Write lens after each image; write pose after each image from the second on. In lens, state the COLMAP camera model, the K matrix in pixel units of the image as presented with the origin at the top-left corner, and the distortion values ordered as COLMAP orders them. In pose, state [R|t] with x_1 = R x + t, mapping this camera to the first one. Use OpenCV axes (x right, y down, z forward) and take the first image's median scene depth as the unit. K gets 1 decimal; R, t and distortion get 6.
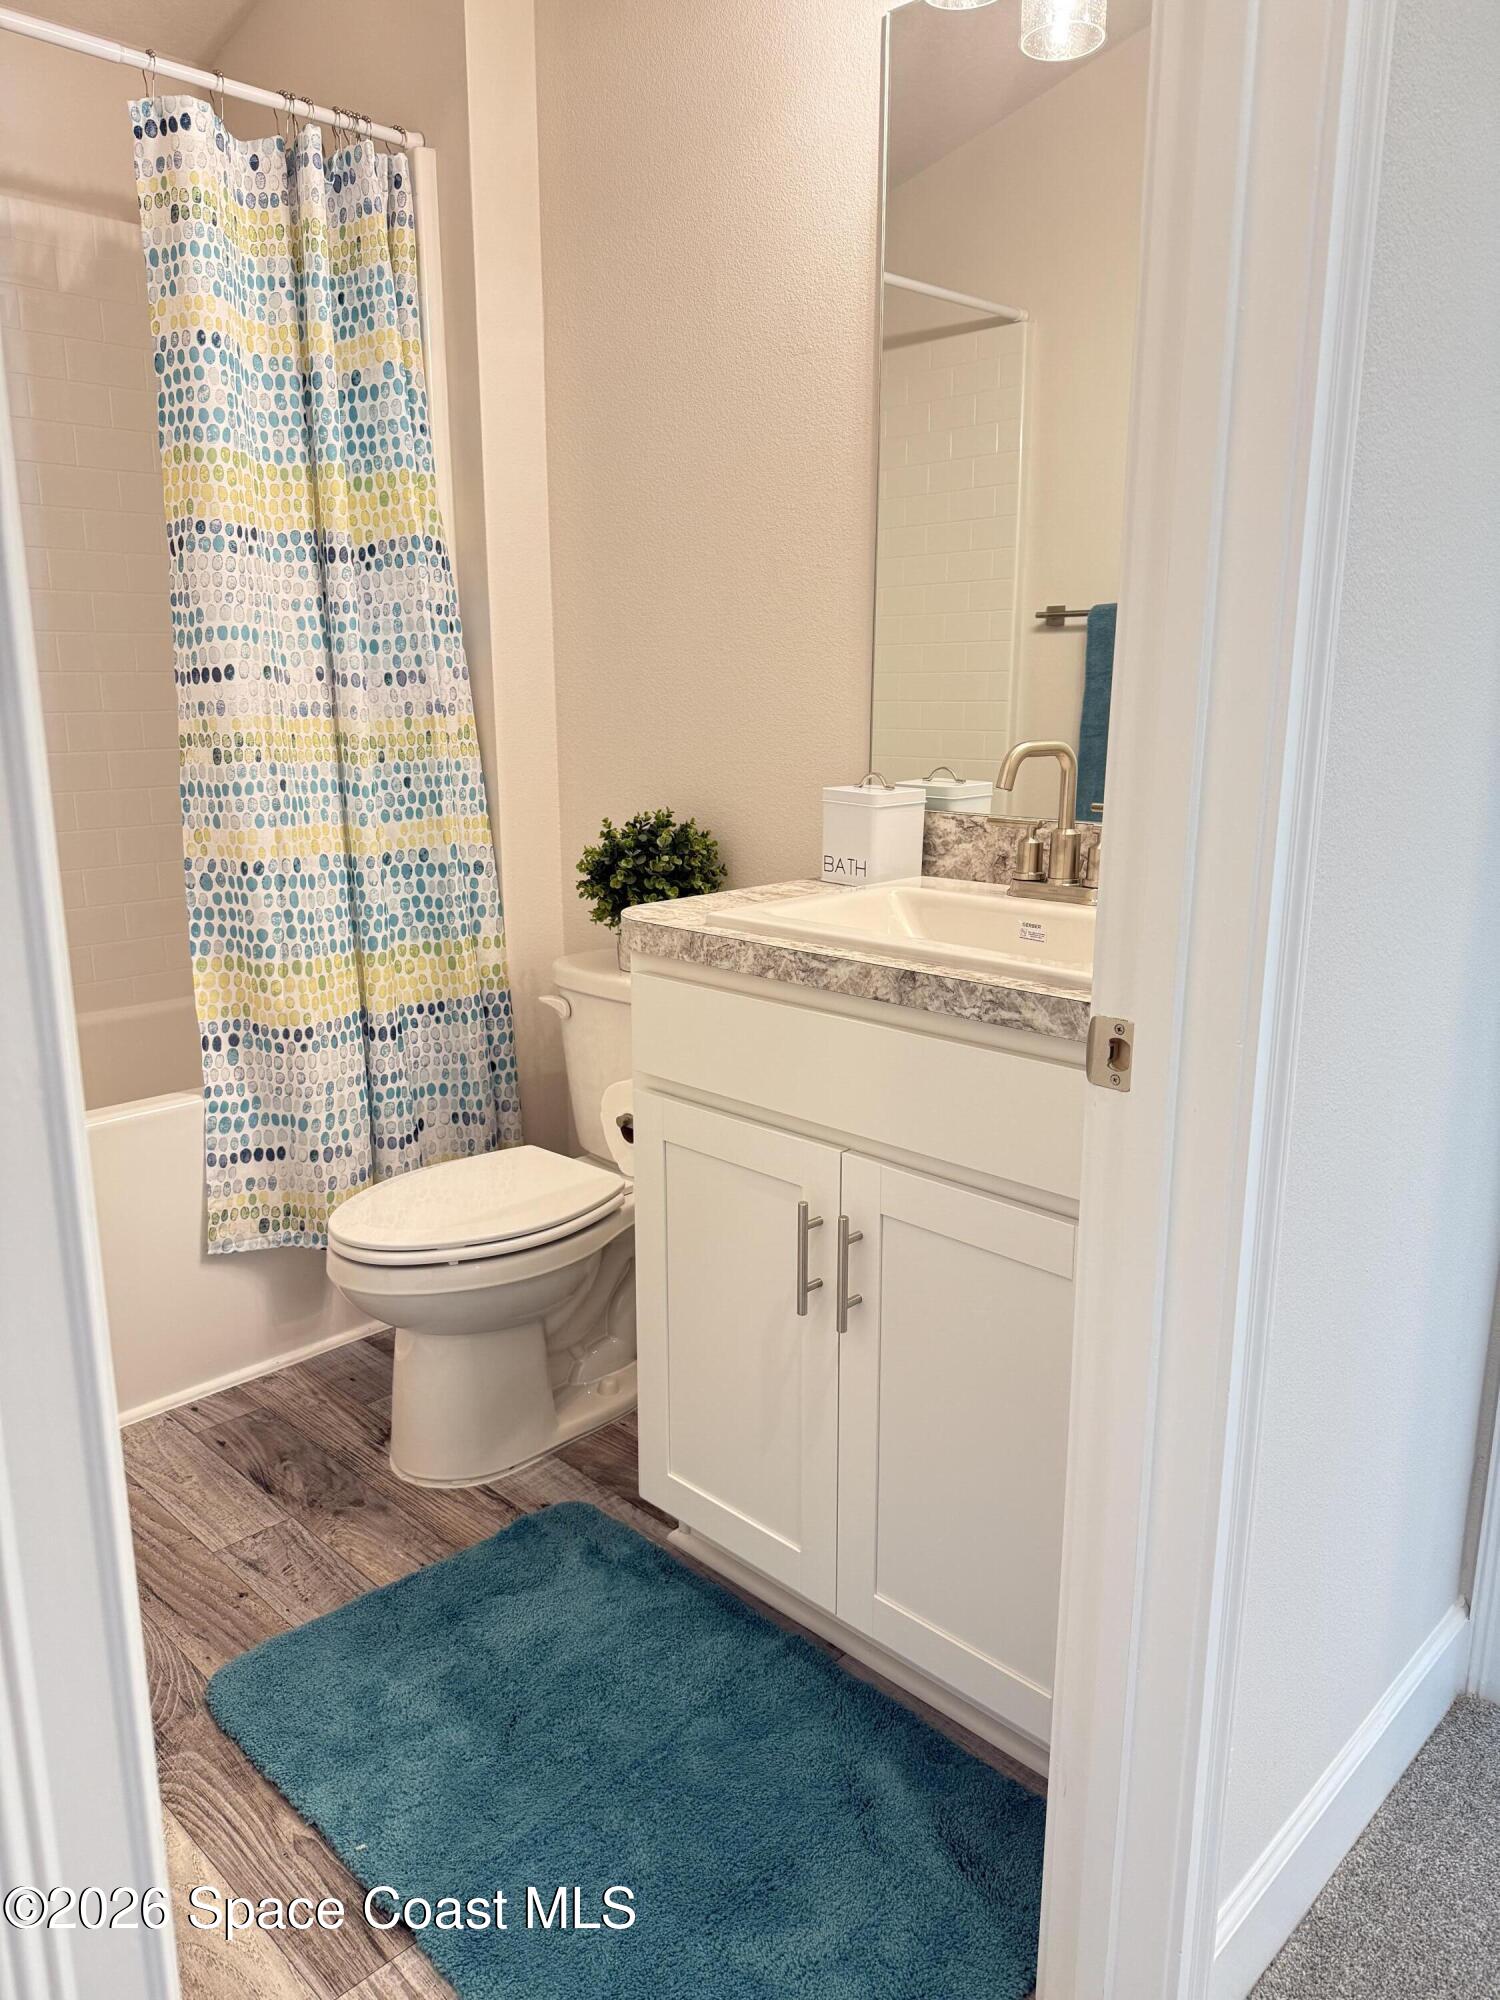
lens RADIAL K [[1415.7, 0, 750.0], [0, 1415.7, 1000.0], [0, 0, 1]] dist [0.056580, -0.076660]
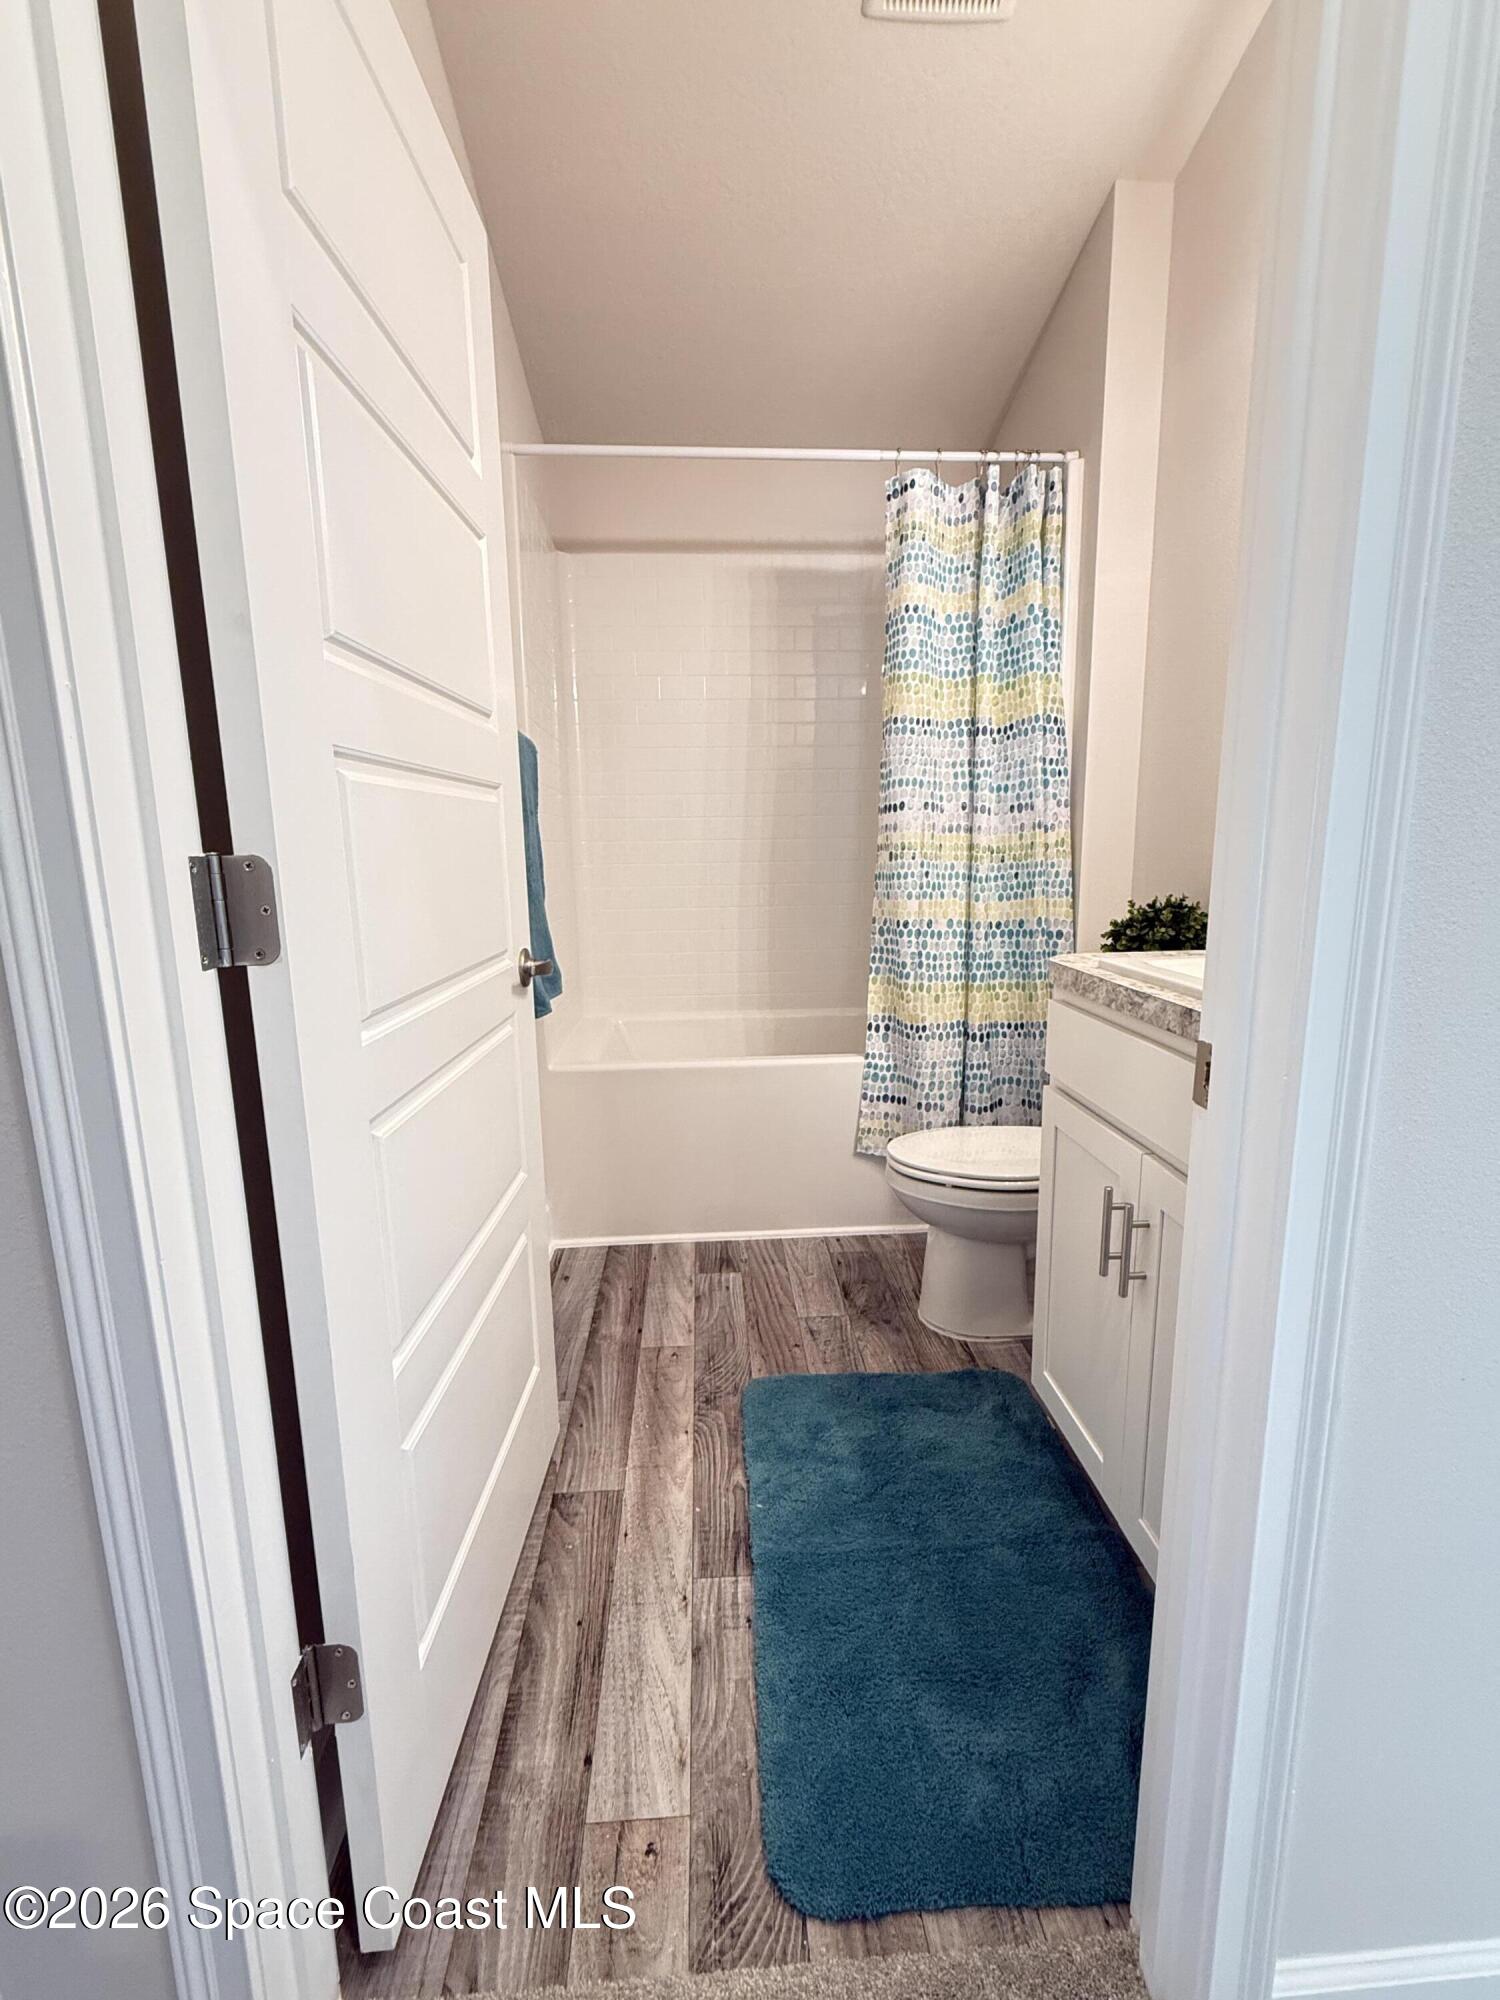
lens RADIAL K [[895.0, 0, 750.0], [0, 895.0, 1000.0], [0, 0, 1]] dist [0.001831, -0.000075]
pose [[0.741269, 0.105659, -0.662839, 0.207466], [-0.135052, 0.990814, 0.006906, 0.010770], [0.657480, 0.084399, 0.748730, 0.113361]]
